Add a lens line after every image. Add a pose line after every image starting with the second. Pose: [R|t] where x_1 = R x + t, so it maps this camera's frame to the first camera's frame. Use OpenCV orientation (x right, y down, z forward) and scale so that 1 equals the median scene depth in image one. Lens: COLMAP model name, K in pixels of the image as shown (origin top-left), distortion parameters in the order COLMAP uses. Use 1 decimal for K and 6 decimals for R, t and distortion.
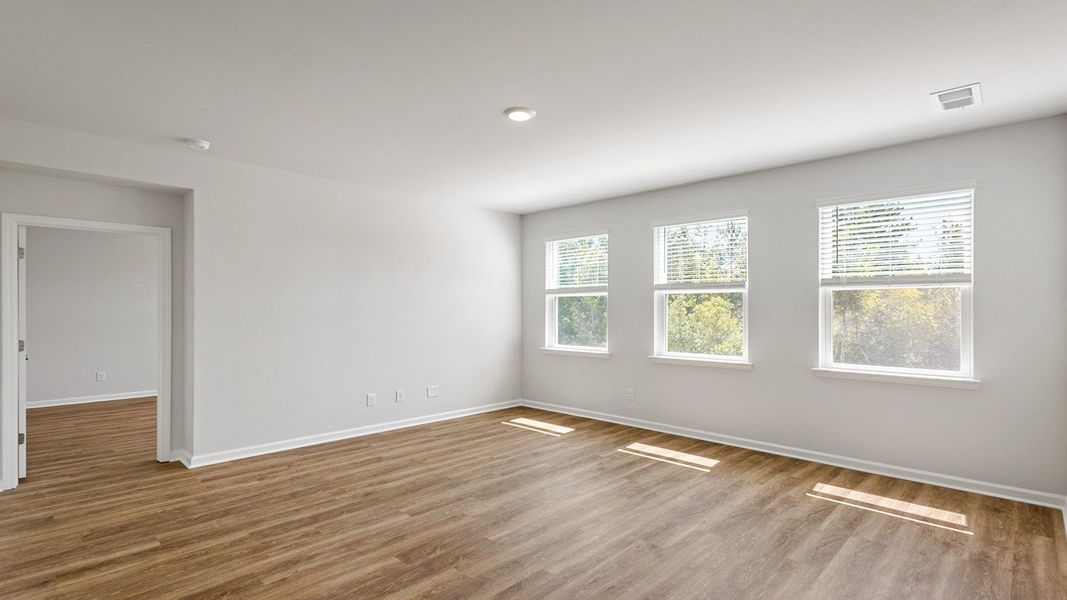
lens RADIAL K [[502.4, 0, 521.2], [0, 502.4, 309.7], [0, 0, 1]] dist [0.003917, 0.000486]
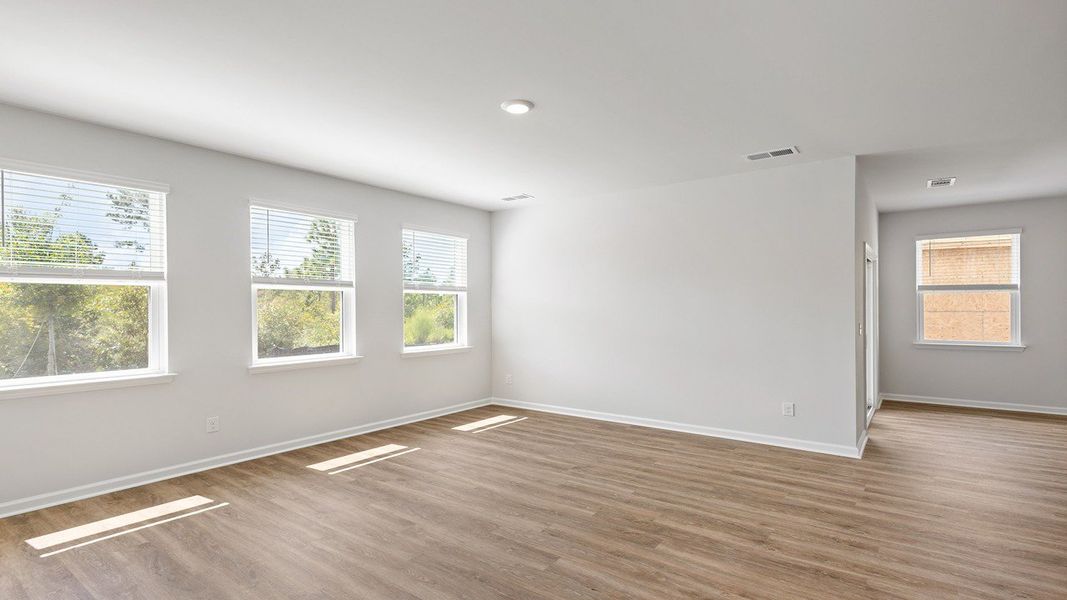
lens RADIAL K [[503.0, 0, 537.0], [0, 503.0, 300.2], [0, 0, 1]] dist [0.012030, -0.000503]
pose [[-0.134289, 0.013595, 0.990849, -0.742959], [0.006170, 0.999898, -0.012883, 0.000900], [-0.990923, 0.004383, -0.134359, 0.822971]]
